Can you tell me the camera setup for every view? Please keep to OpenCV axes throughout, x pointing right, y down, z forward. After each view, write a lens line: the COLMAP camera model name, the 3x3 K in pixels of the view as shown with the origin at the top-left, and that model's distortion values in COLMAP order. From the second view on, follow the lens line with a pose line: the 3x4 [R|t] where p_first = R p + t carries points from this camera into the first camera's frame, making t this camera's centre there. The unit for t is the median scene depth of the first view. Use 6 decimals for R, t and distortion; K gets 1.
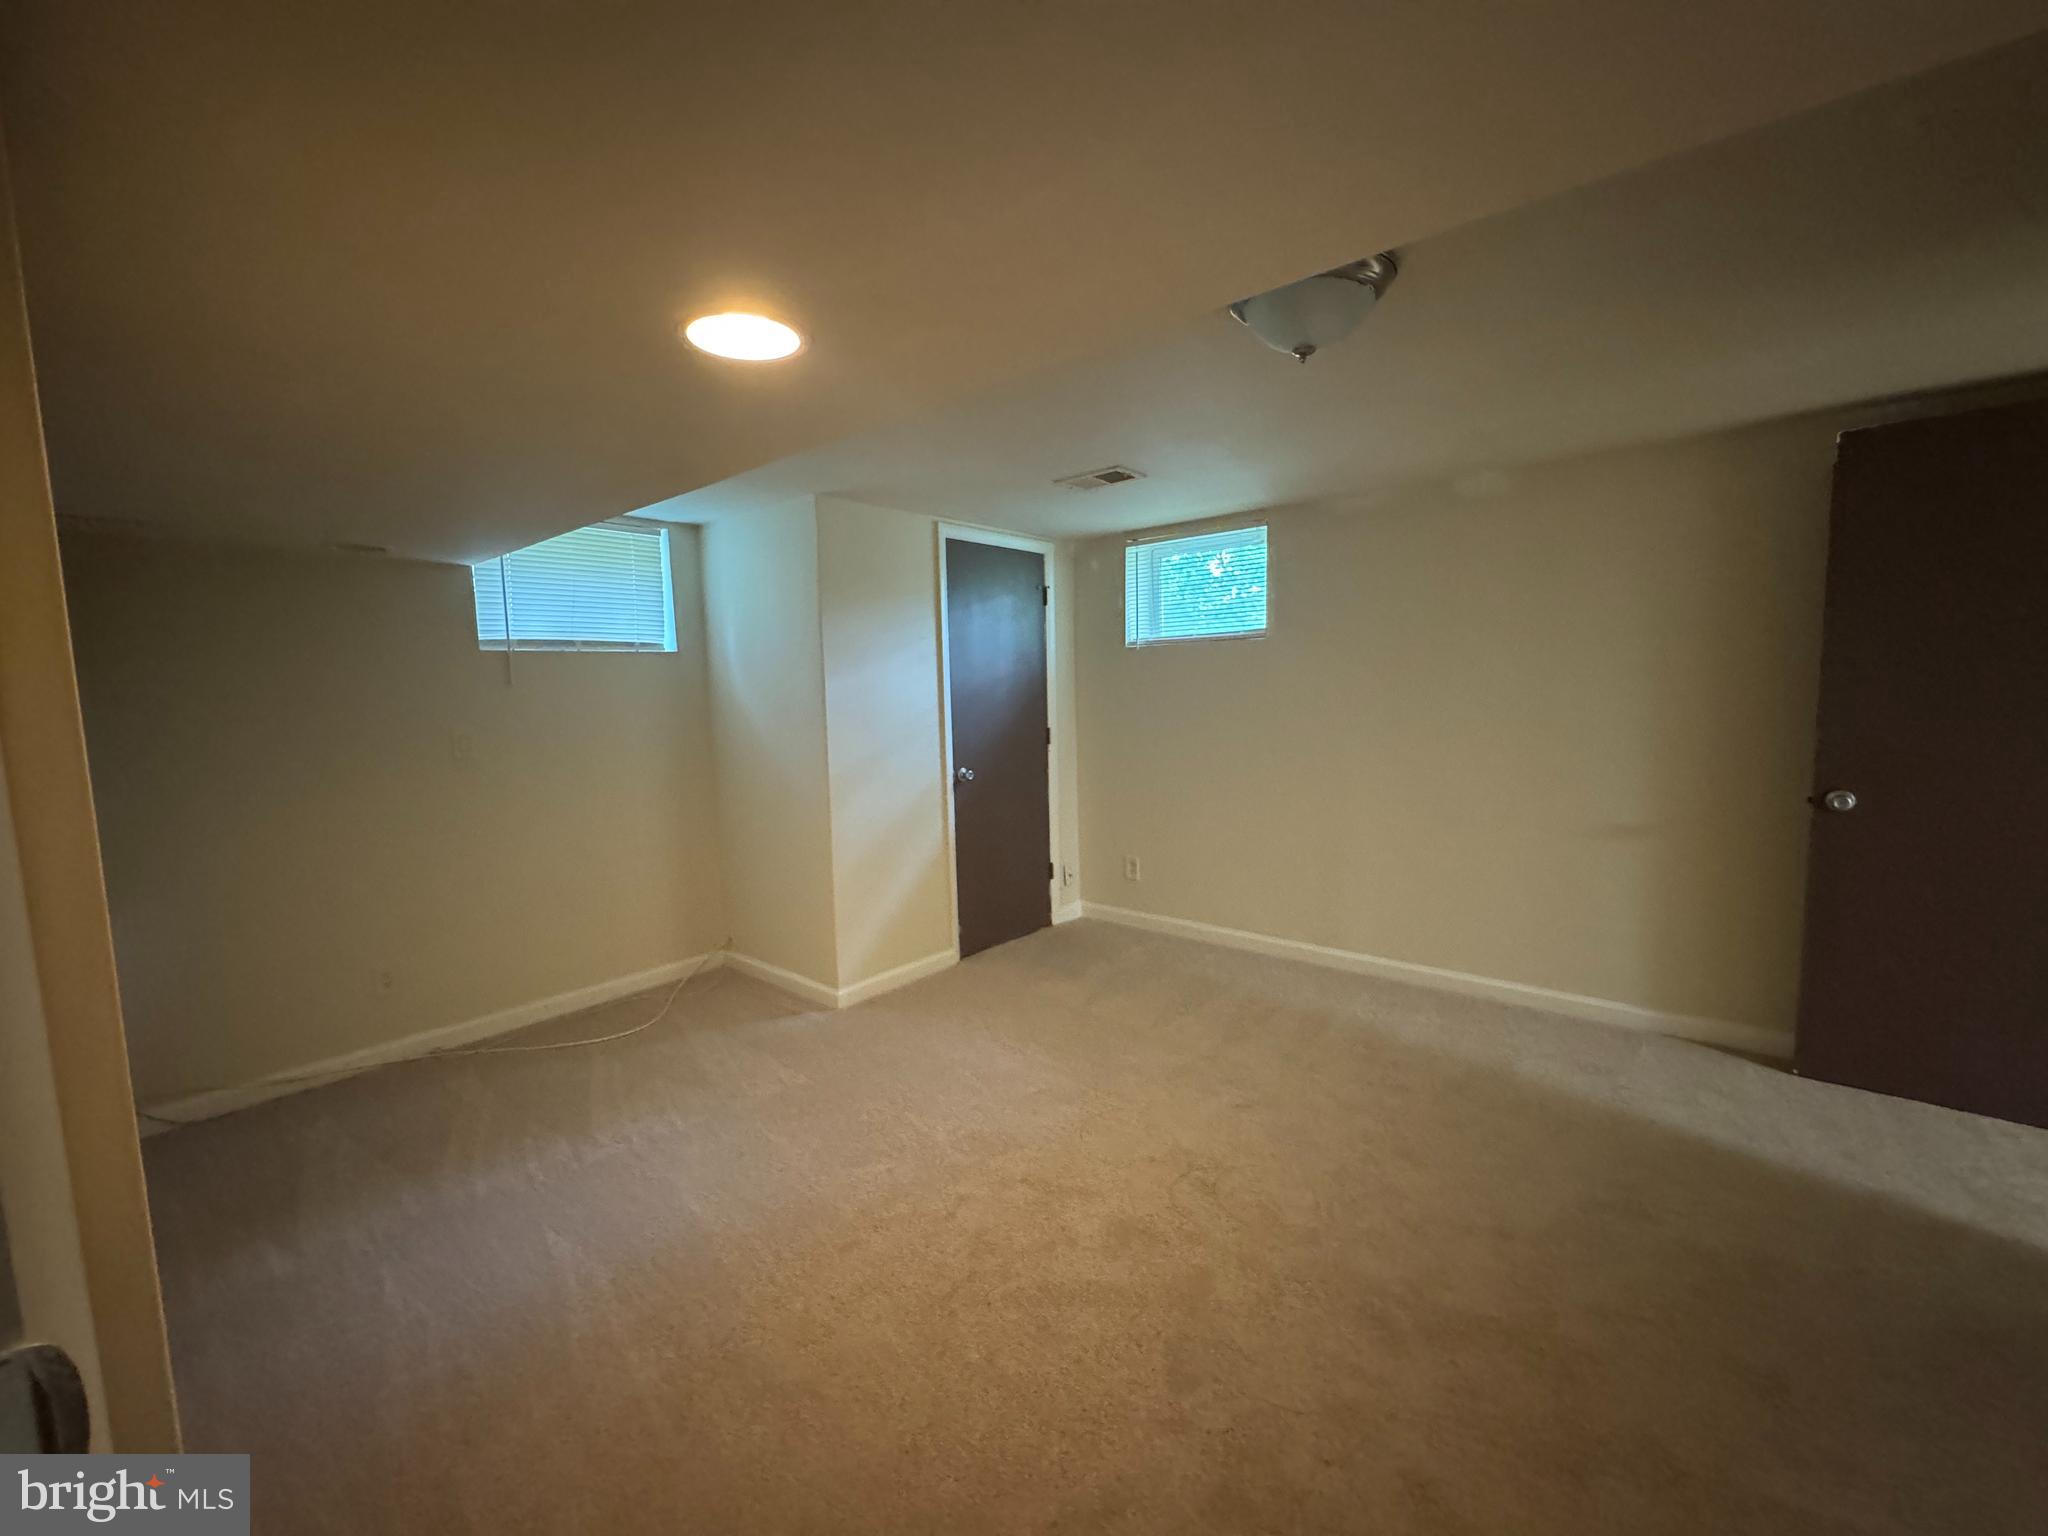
lens RADIAL K [[819.1, 0, 1024.0], [0, 819.1, 768.0], [0, 0, 1]] dist [0.000457, 0.000120]
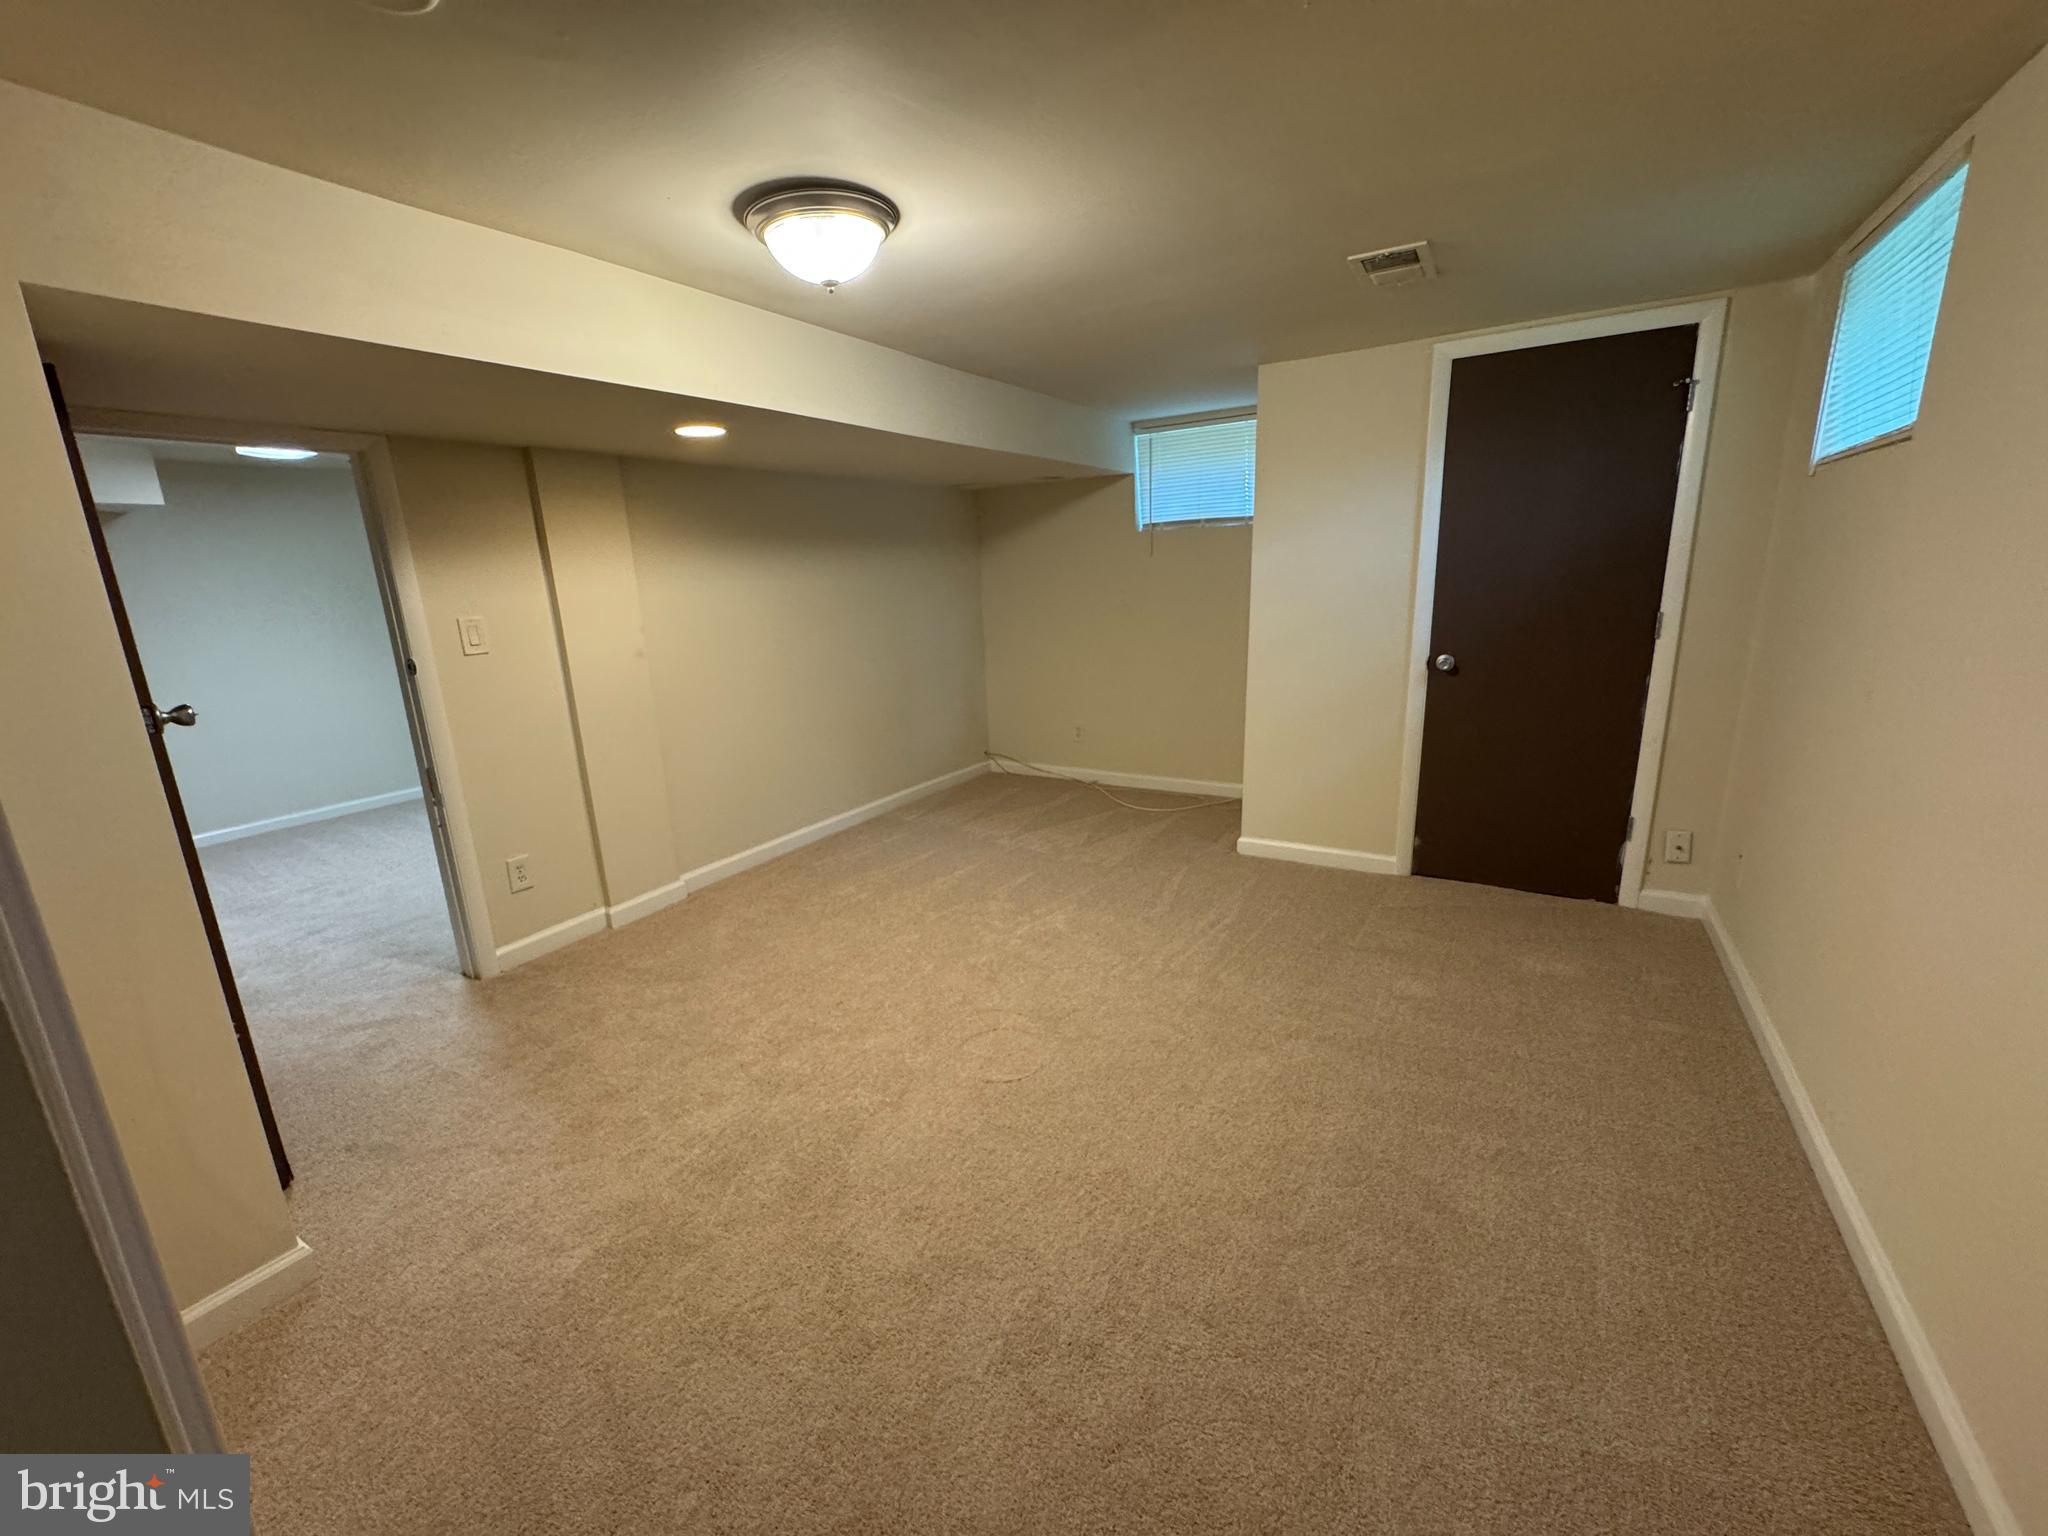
lens RADIAL K [[819.1, 0, 1024.0], [0, 819.1, 768.0], [0, 0, 1]] dist [0.000457, 0.000120]
pose [[0.166639, 0.248862, -0.954096, 0.667225], [-0.063664, 0.968322, 0.241454, -0.061016], [0.983961, 0.020506, 0.177204, 0.442086]]
